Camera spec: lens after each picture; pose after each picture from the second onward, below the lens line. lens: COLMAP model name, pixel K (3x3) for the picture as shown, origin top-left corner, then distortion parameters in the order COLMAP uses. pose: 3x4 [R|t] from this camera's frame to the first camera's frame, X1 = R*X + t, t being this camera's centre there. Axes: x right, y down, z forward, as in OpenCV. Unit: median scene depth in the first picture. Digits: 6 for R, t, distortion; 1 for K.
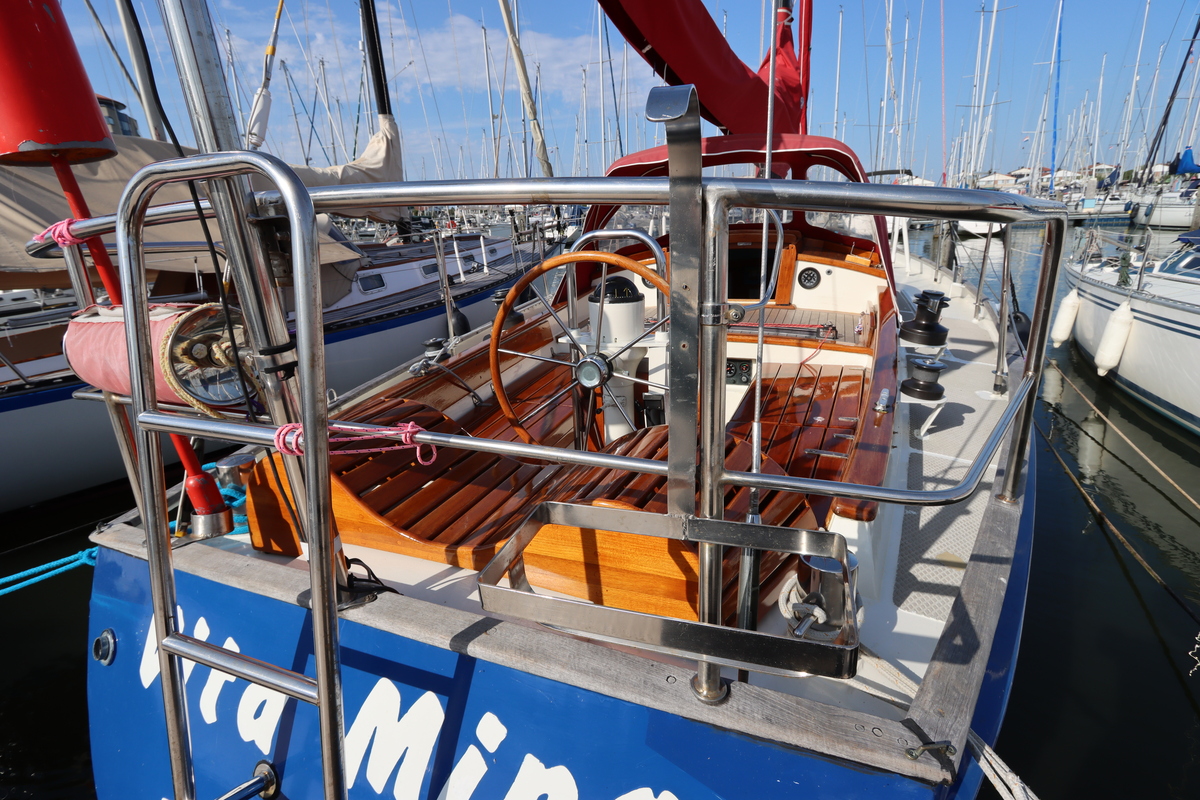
lens RADIAL K [[576.2, 0, 601.1], [0, 576.2, 390.4], [0, 0, 1]] dist [-0.018937, 0.001171]
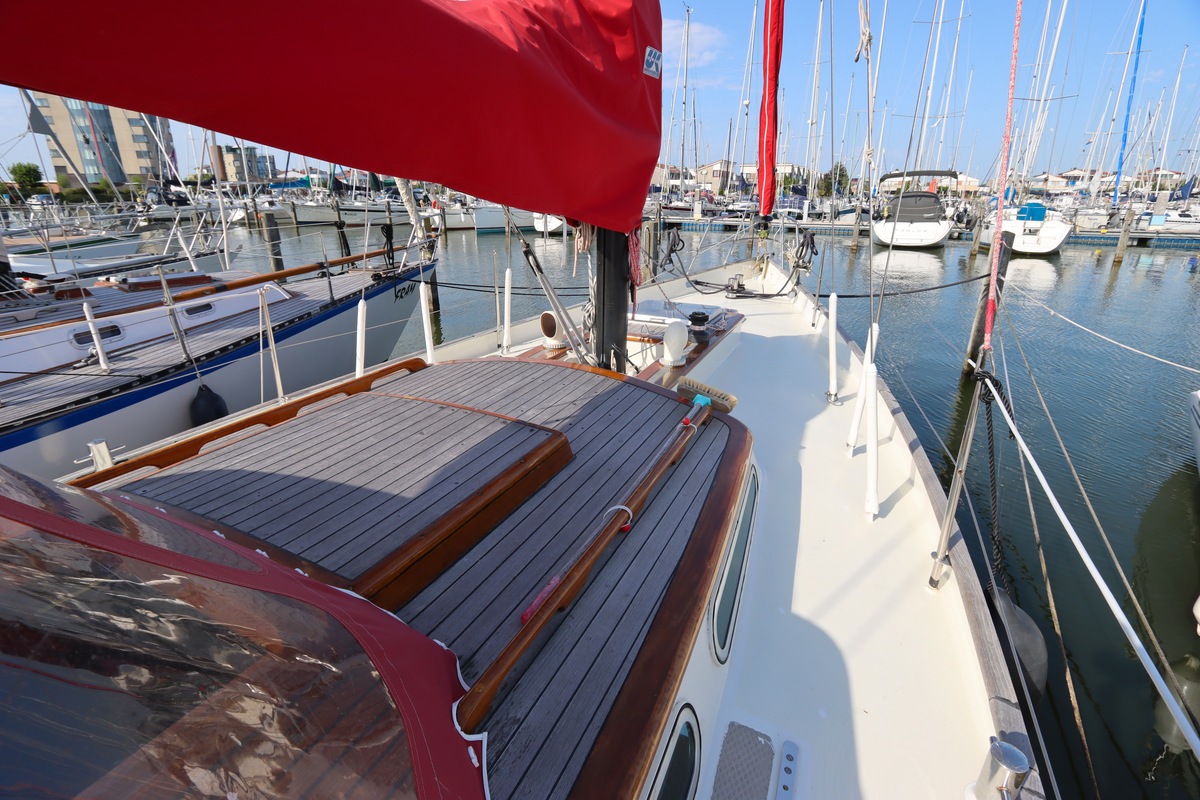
lens RADIAL K [[581.5, 0, 600.0], [0, 581.5, 400.0], [0, 0, 1]] dist [-0.015819, 0.000350]
pose [[0.997634, 0.062465, -0.028710, 0.471706], [-0.061139, 0.997116, 0.044958, -0.388317], [0.031435, -0.043096, 0.998576, 0.801764]]
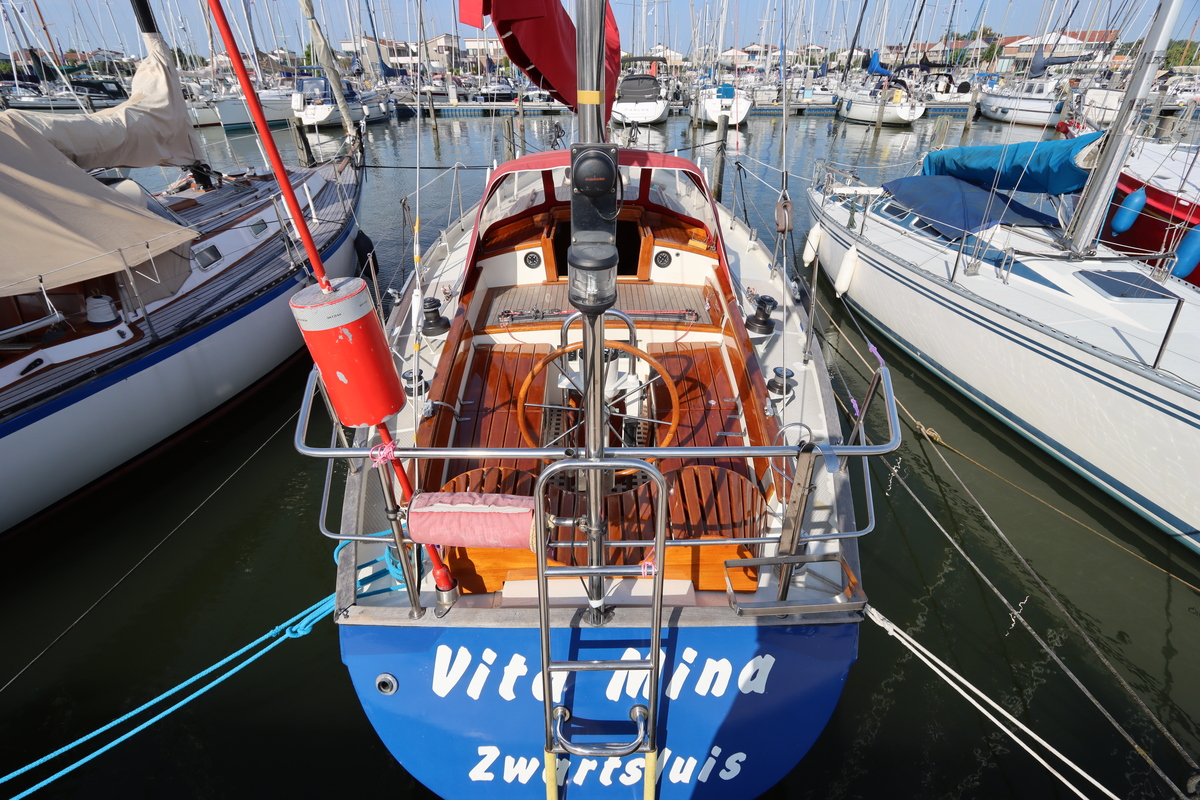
lens RADIAL K [[568.3, 0, 601.5], [0, 568.3, 395.0], [0, 0, 1]] dist [-0.016078, 0.001805]
pose [[0.927045, -0.148741, 0.344185, -0.216291], [0.072932, 0.971950, 0.223593, -0.174159], [-0.367788, -0.182179, 0.911890, -0.133923]]
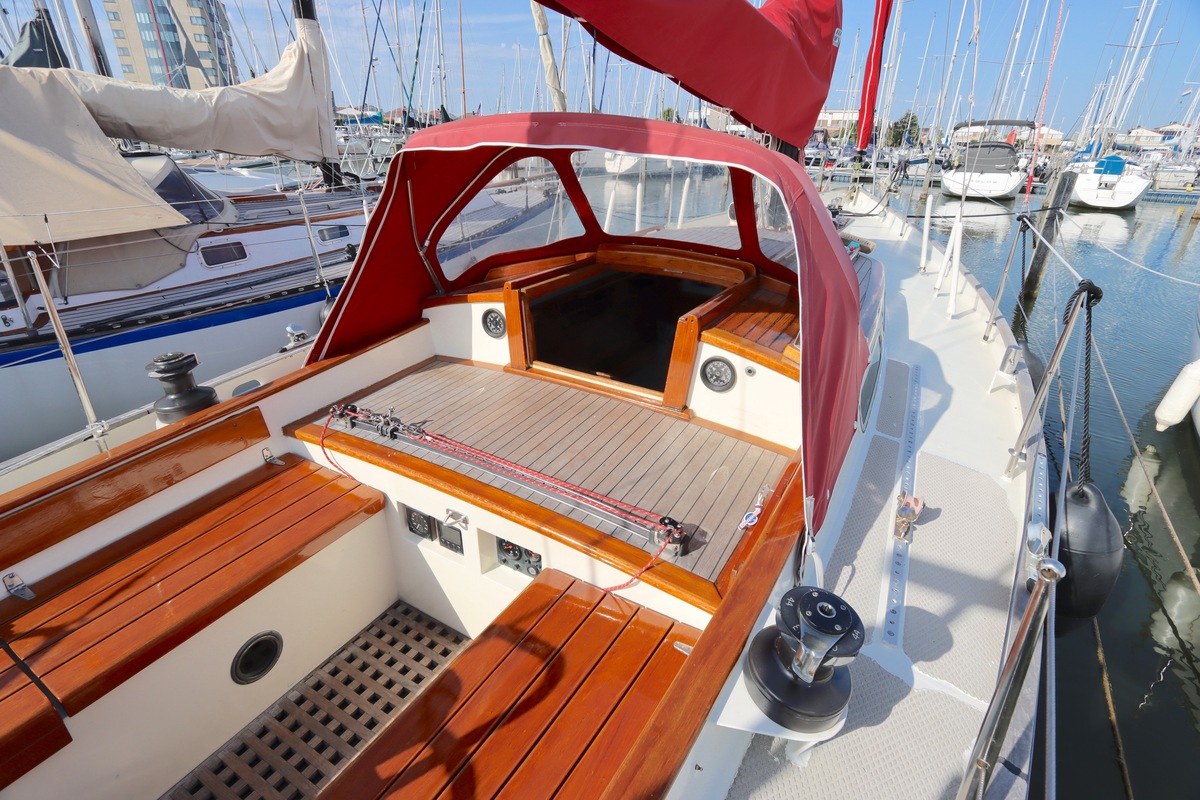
lens RADIAL K [[568.3, 0, 601.5], [0, 568.3, 395.0], [0, 0, 1]] dist [-0.016078, 0.001805]
pose [[0.988016, 0.121280, -0.095476, 0.272220], [-0.107746, 0.984831, 0.136008, -0.213619], [0.110523, -0.124091, 0.986096, 0.380287]]
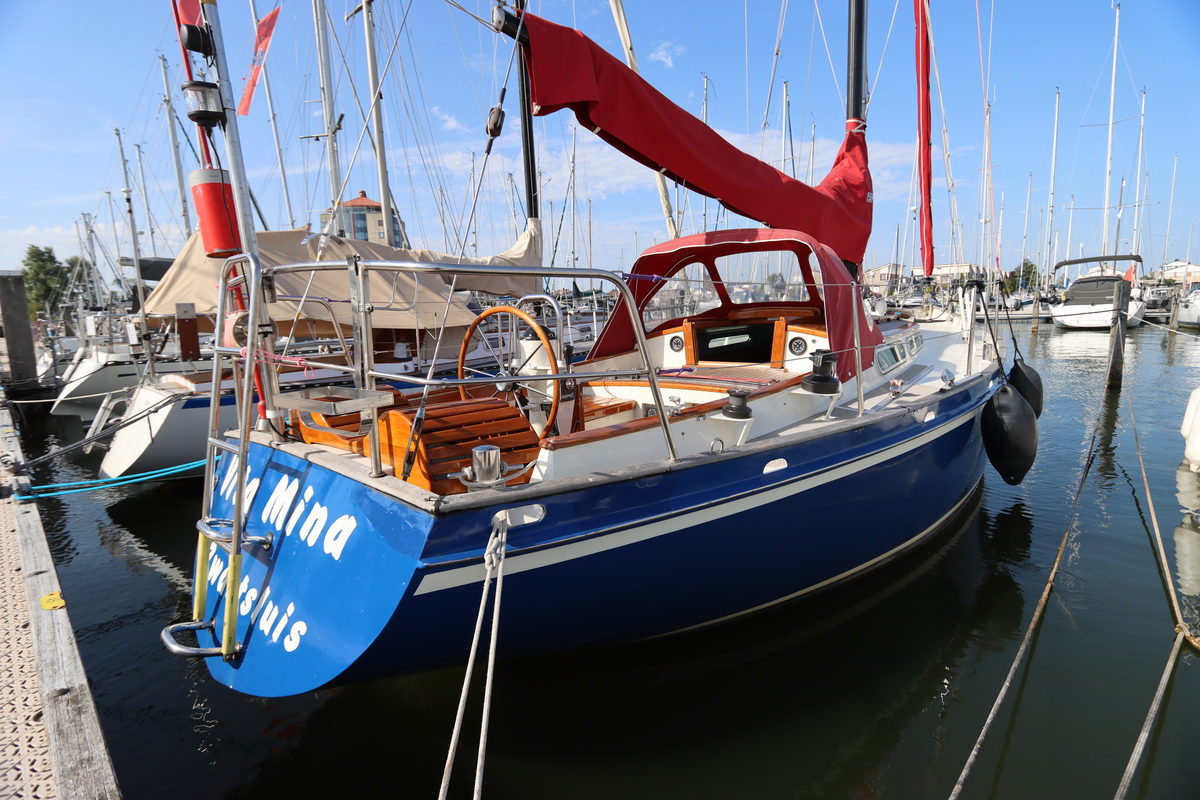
lens RADIAL K [[571.5, 0, 599.4], [0, 571.5, 383.6], [0, 0, 1]] dist [-0.017355, 0.000221]
pose [[0.948607, 0.059032, -0.310901, 0.308943], [-0.105238, 0.985378, -0.133998, 0.067269], [0.298445, 0.159830, 0.940949, -0.167488]]
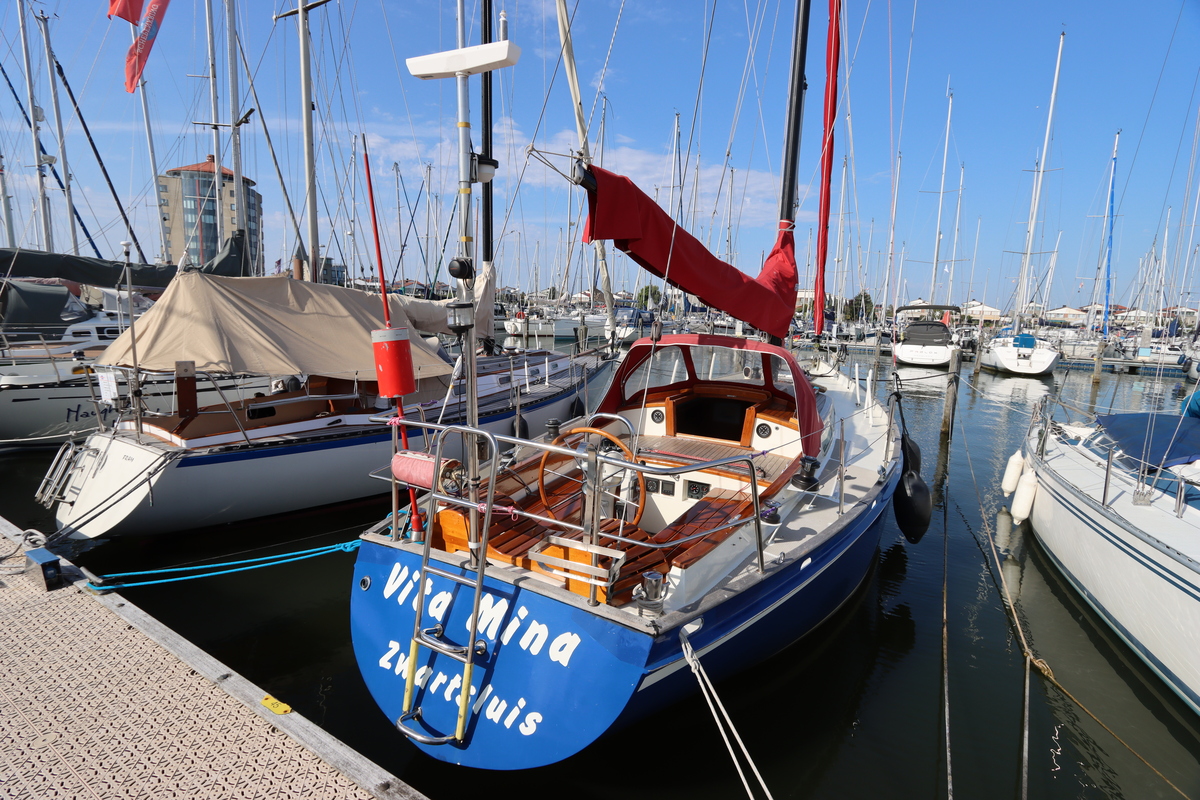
lens RADIAL K [[568.3, 0, 601.5], [0, 568.3, 395.0], [0, 0, 1]] dist [-0.016078, 0.001805]
pose [[0.990259, 0.102606, -0.094127, 0.074738], [-0.115246, 0.983349, -0.140510, -0.031530], [0.078143, 0.149989, 0.985595, -0.407910]]
